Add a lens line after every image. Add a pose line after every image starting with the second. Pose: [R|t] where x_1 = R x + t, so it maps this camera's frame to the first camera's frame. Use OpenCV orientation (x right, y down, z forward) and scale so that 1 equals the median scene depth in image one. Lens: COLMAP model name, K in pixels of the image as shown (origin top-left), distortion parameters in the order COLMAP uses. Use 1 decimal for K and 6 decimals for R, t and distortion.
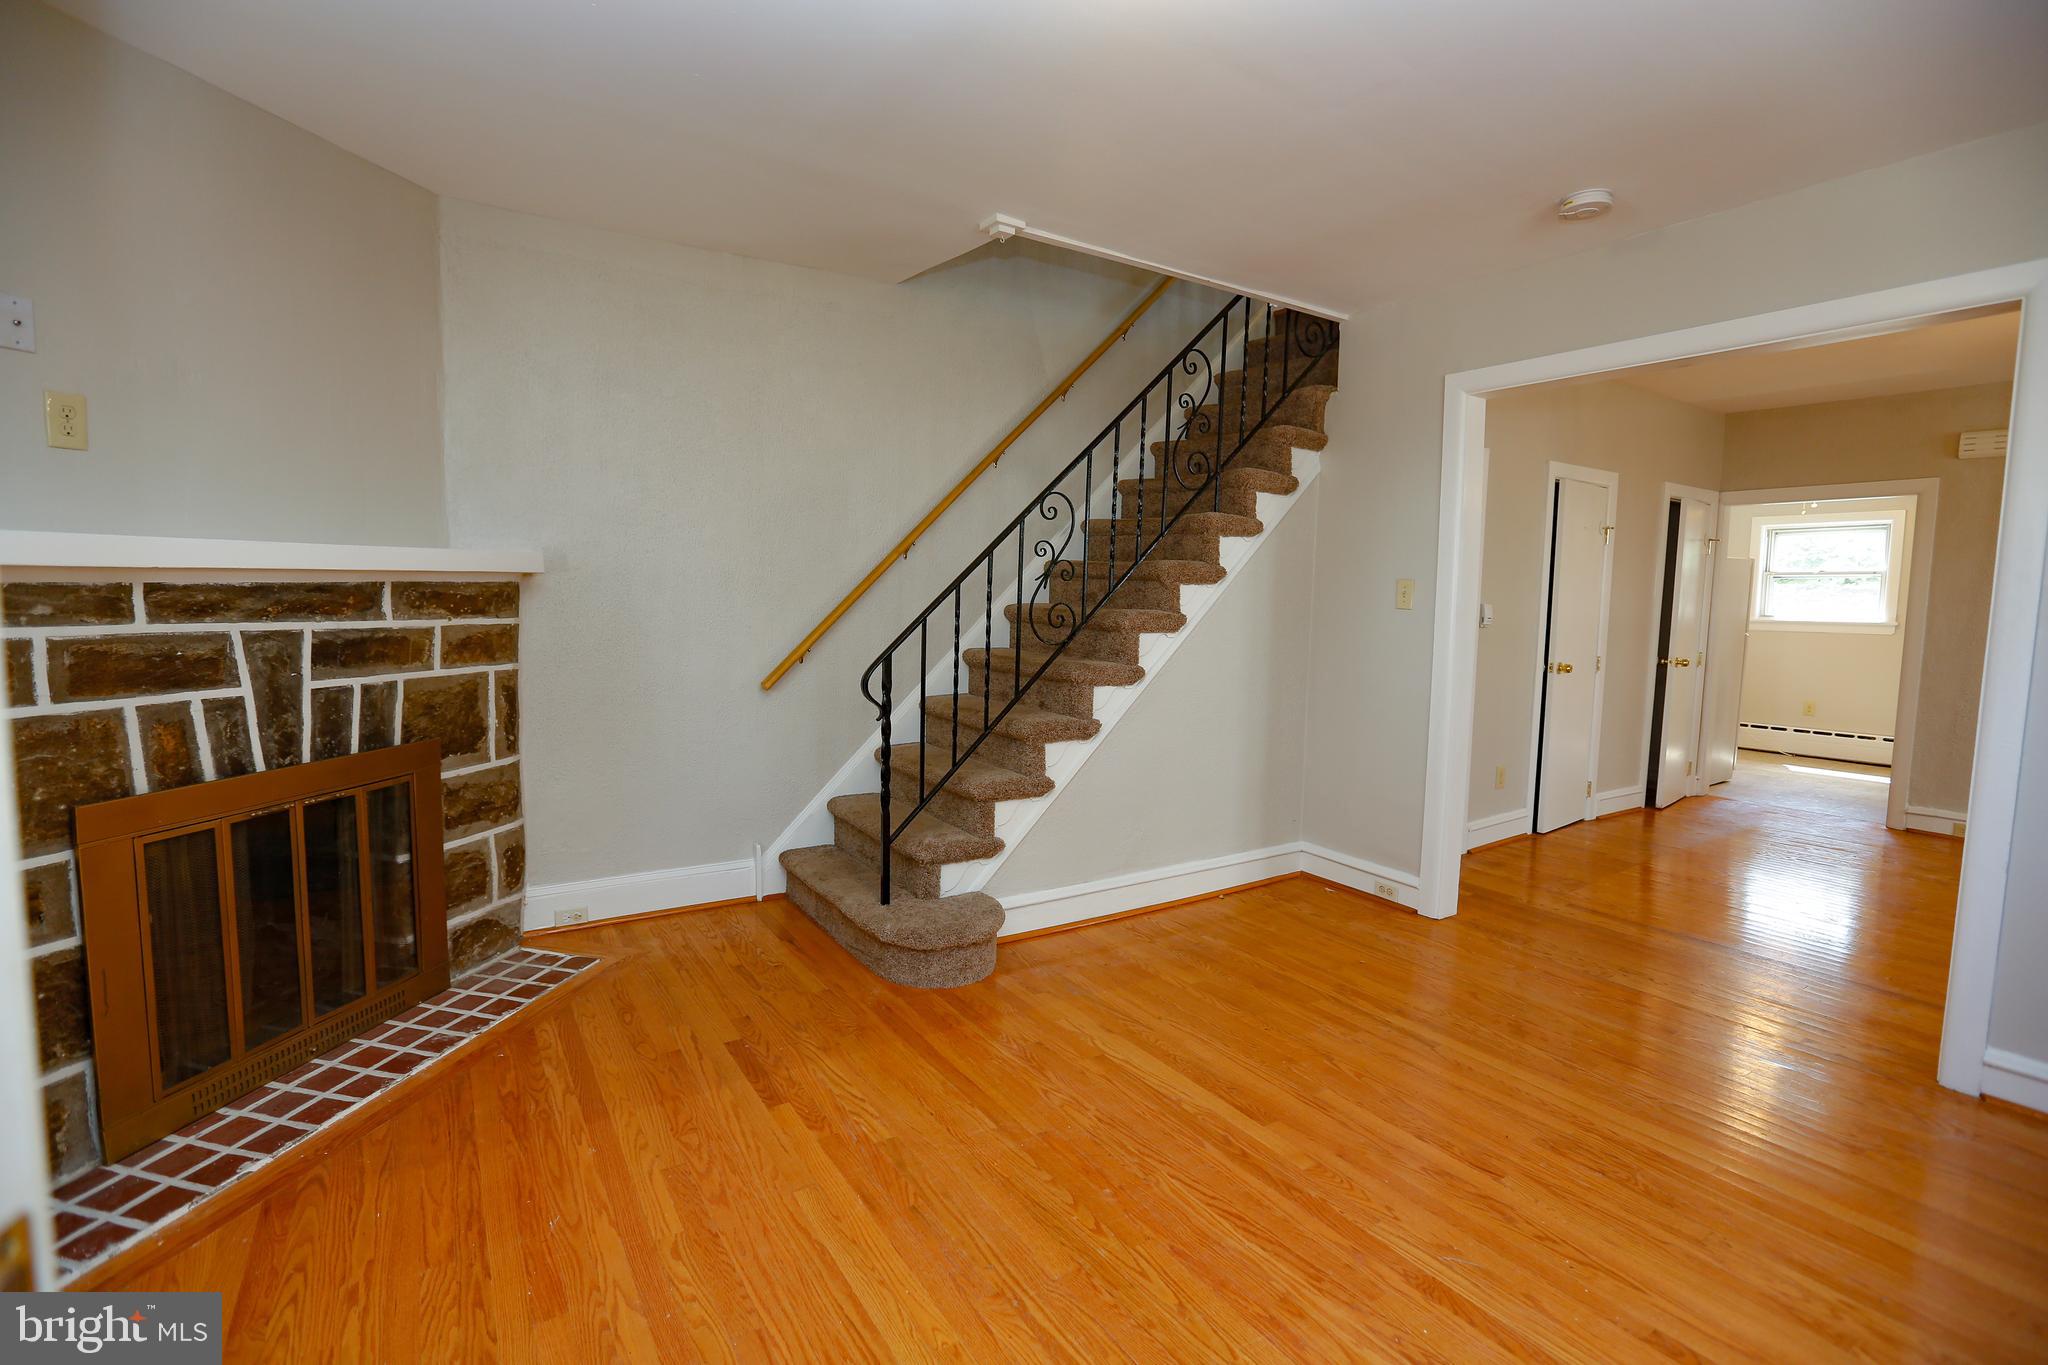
lens RADIAL K [[924.5, 0, 1012.2], [0, 924.5, 675.4], [0, 0, 1]] dist [-0.056434, 0.020395]
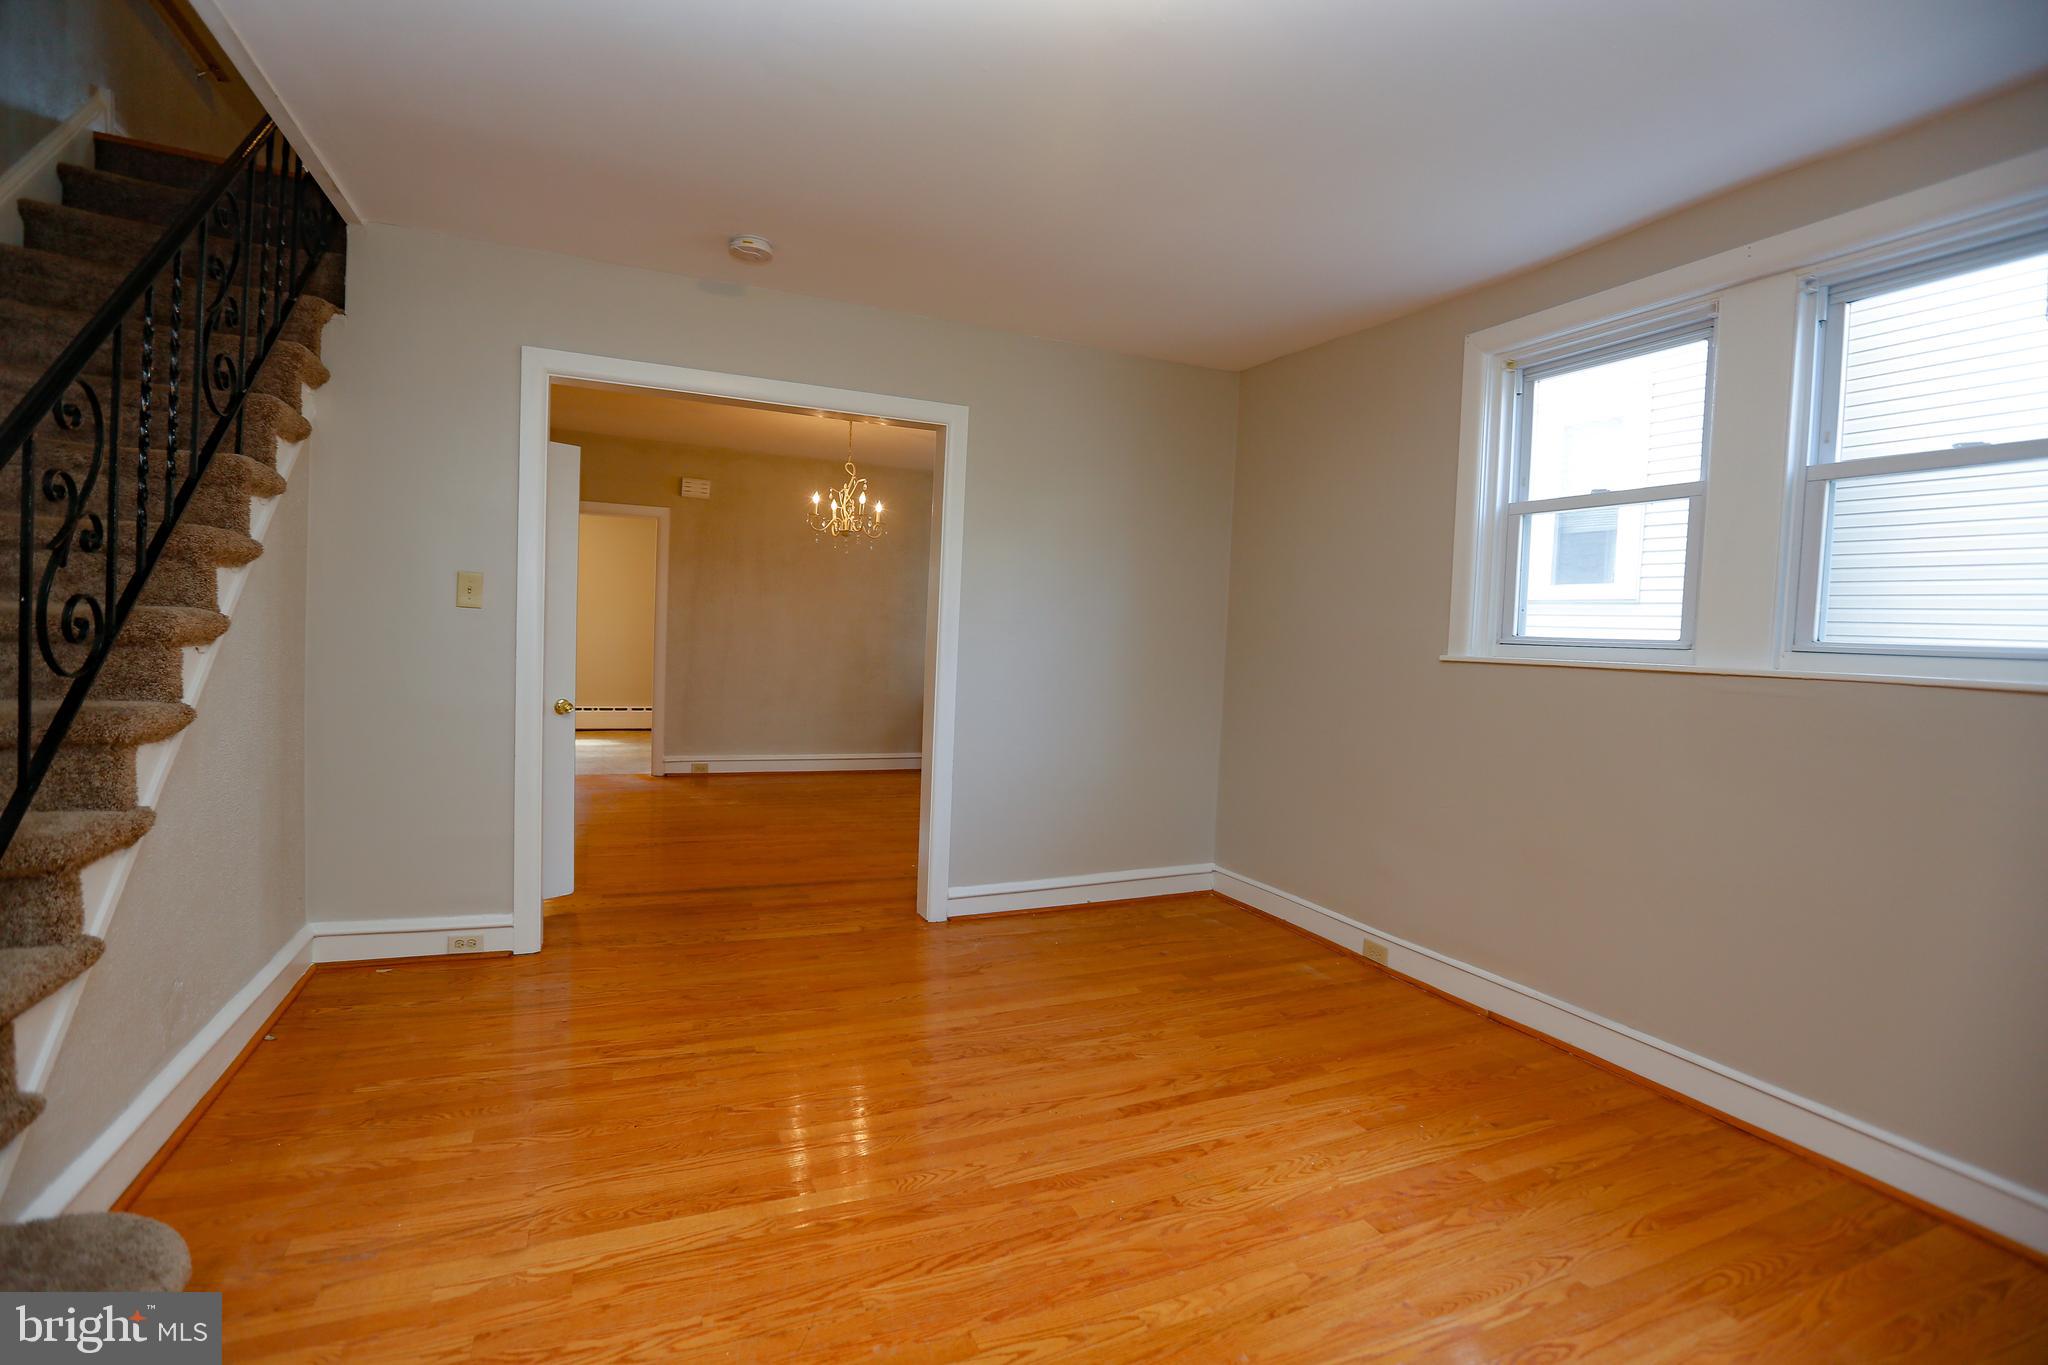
lens RADIAL K [[924.5, 0, 1012.2], [0, 924.5, 675.4], [0, 0, 1]] dist [-0.056434, 0.020395]
pose [[0.163900, -0.062735, 0.984480, -0.450174], [0.046056, 0.997374, 0.055889, -0.047348], [-0.985401, 0.036181, 0.166359, 0.526305]]
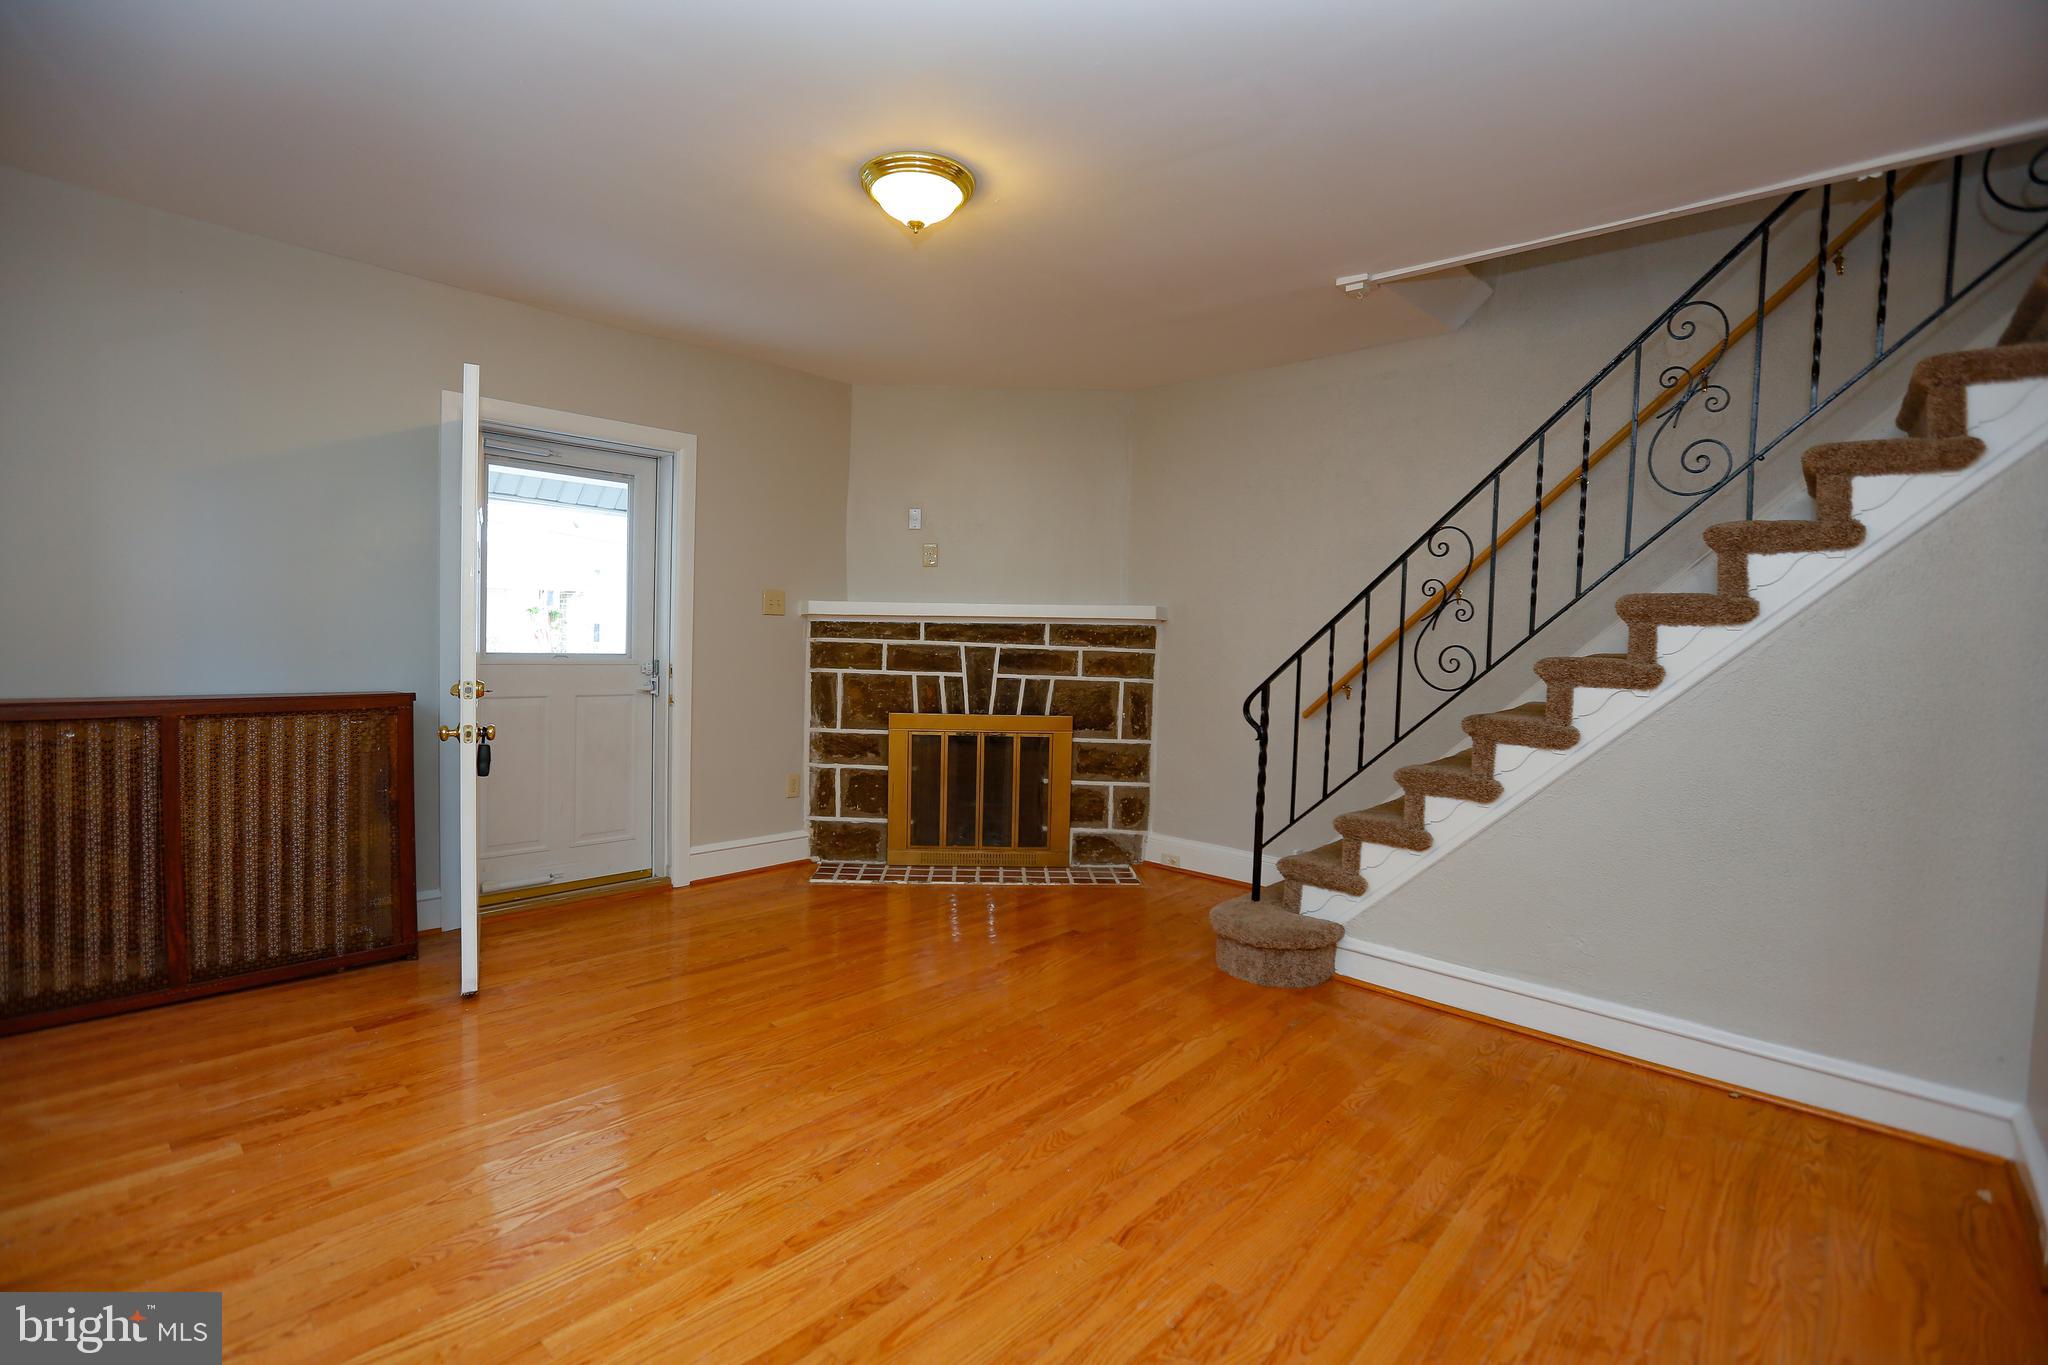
lens RADIAL K [[948.5, 0, 1022.7], [0, 948.5, 665.0], [0, 0, 1]] dist [-0.016684, -0.000492]
pose [[0.261393, 0.027923, -0.964829, 1.080477], [-0.108990, 0.994043, -0.000760, -0.014976], [0.959059, 0.105355, 0.262879, 0.444710]]
